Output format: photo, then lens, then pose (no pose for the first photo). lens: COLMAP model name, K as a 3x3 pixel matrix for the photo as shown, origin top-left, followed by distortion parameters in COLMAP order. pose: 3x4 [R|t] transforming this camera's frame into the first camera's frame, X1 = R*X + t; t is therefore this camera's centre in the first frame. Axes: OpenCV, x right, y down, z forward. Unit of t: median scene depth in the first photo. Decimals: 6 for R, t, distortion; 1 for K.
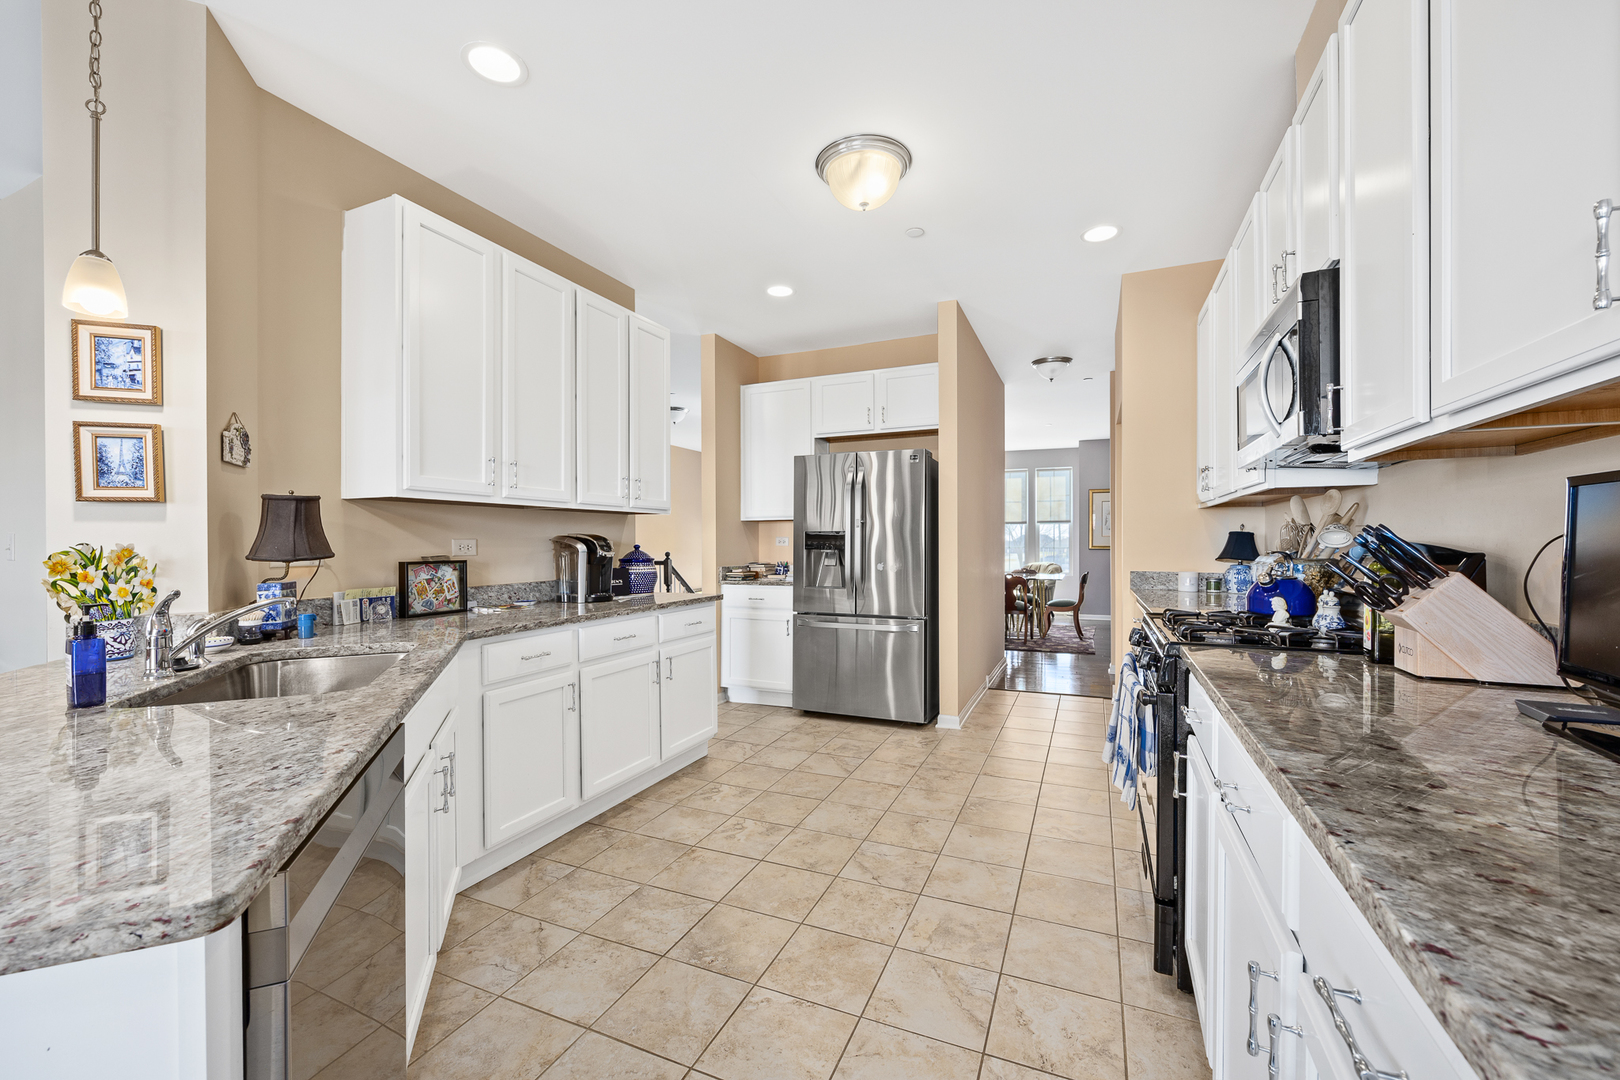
lens RADIAL K [[652.0, 0, 824.4], [0, 652.0, 546.9], [0, 0, 1]] dist [-0.004288, 0.000495]
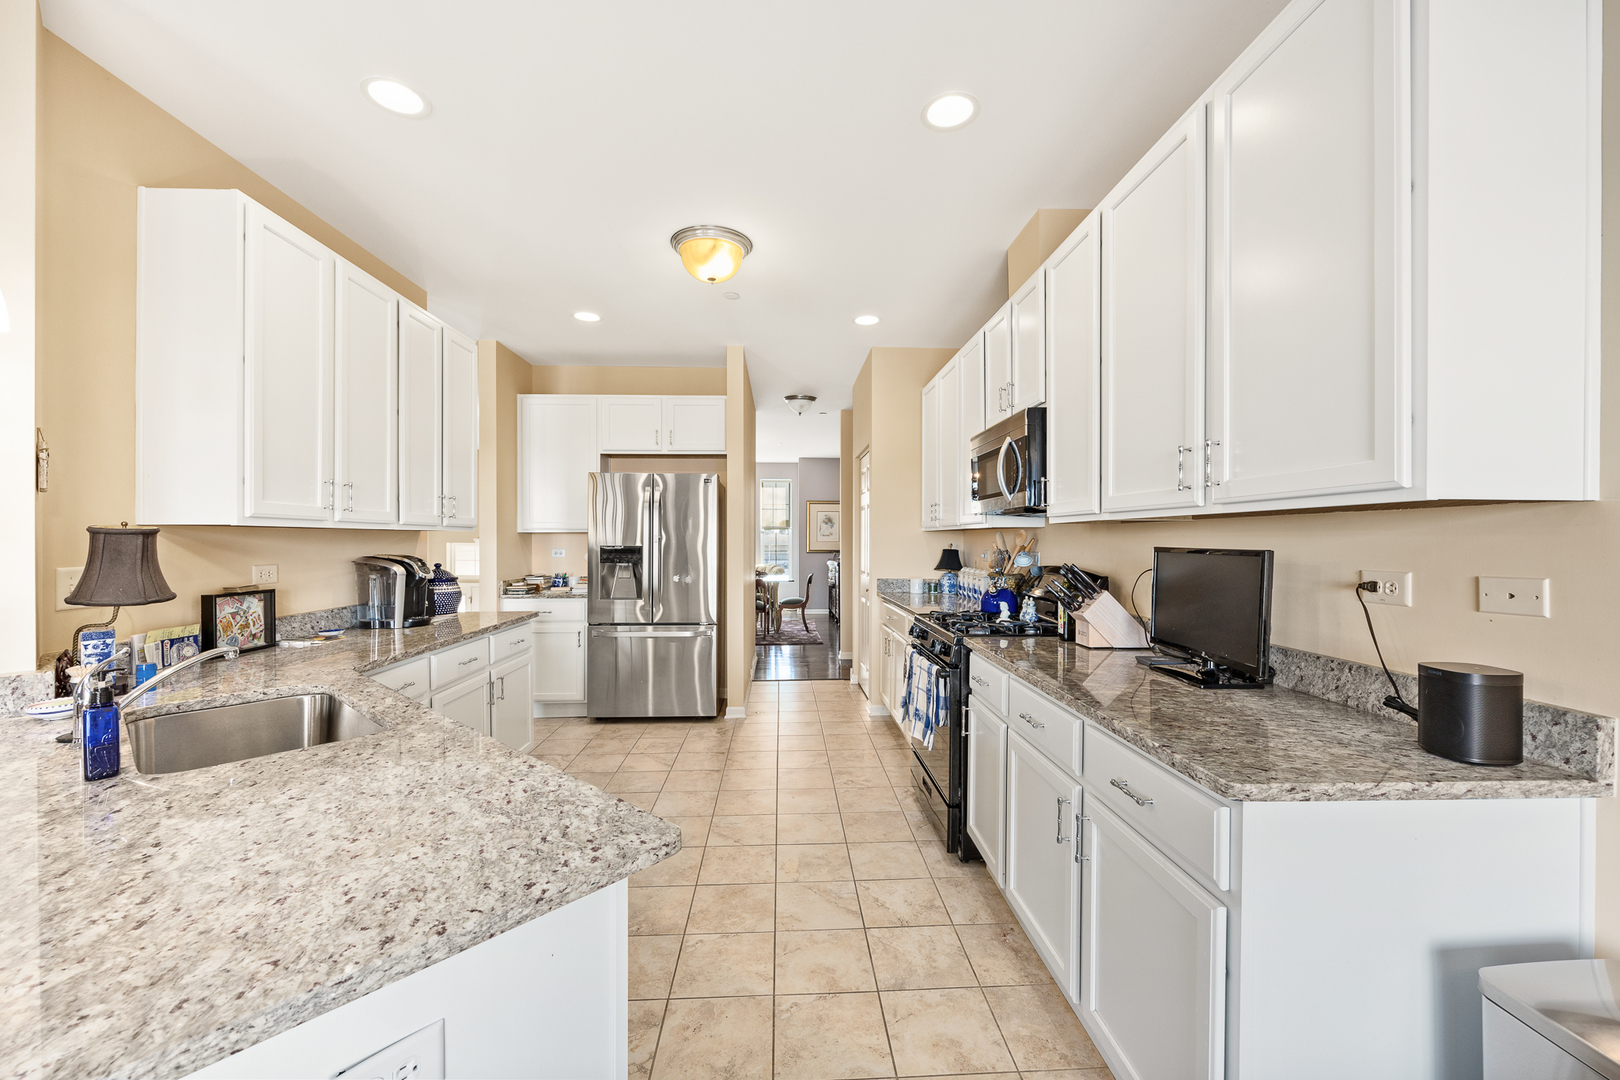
lens RADIAL K [[652.0, 0, 827.2], [0, 652.0, 541.3], [0, 0, 1]] dist [-0.004288, 0.000495]
pose [[0.890834, 0.003135, 0.454319, -0.296540], [-0.002085, 0.999994, -0.002811, -0.047495], [-0.454325, 0.001557, 0.890835, -0.154214]]
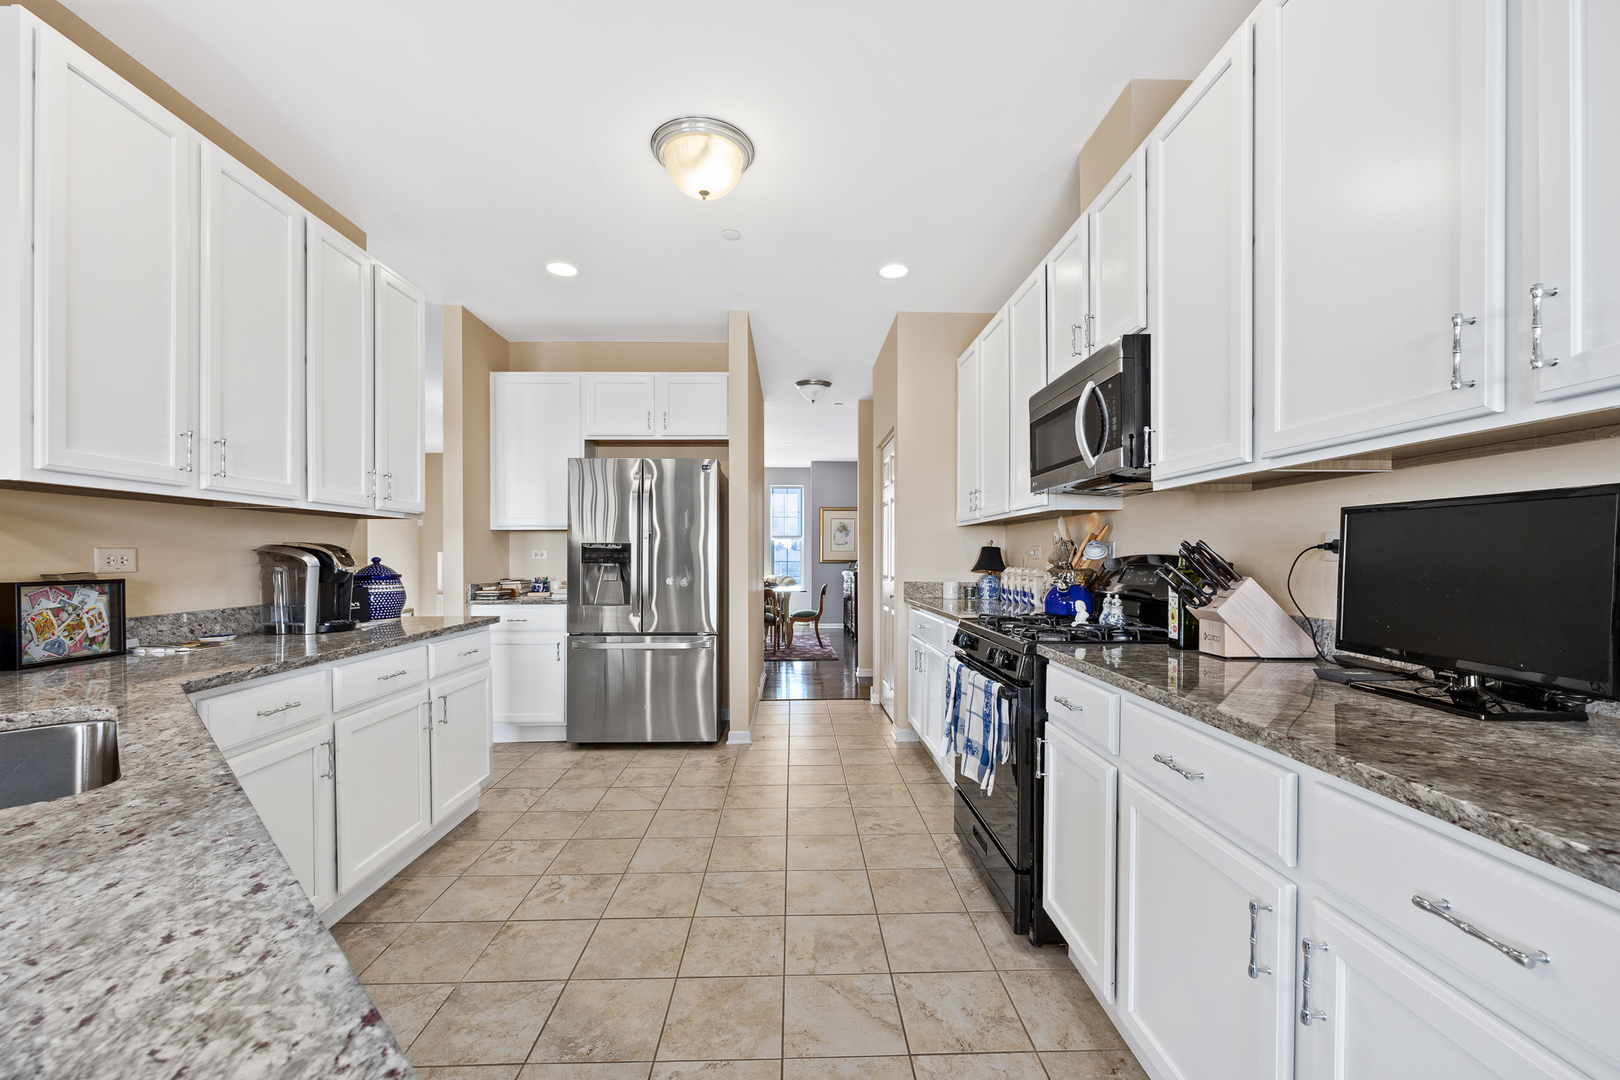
lens RADIAL K [[652.0, 0, 816.5], [0, 652.0, 561.4], [0, 0, 1]] dist [-0.004288, 0.000495]
pose [[0.906049, -0.000613, 0.423171, -0.192640], [0.000990, 0.999999, -0.000669, 0.003563], [-0.423171, 0.001025, 0.906049, 0.083314]]
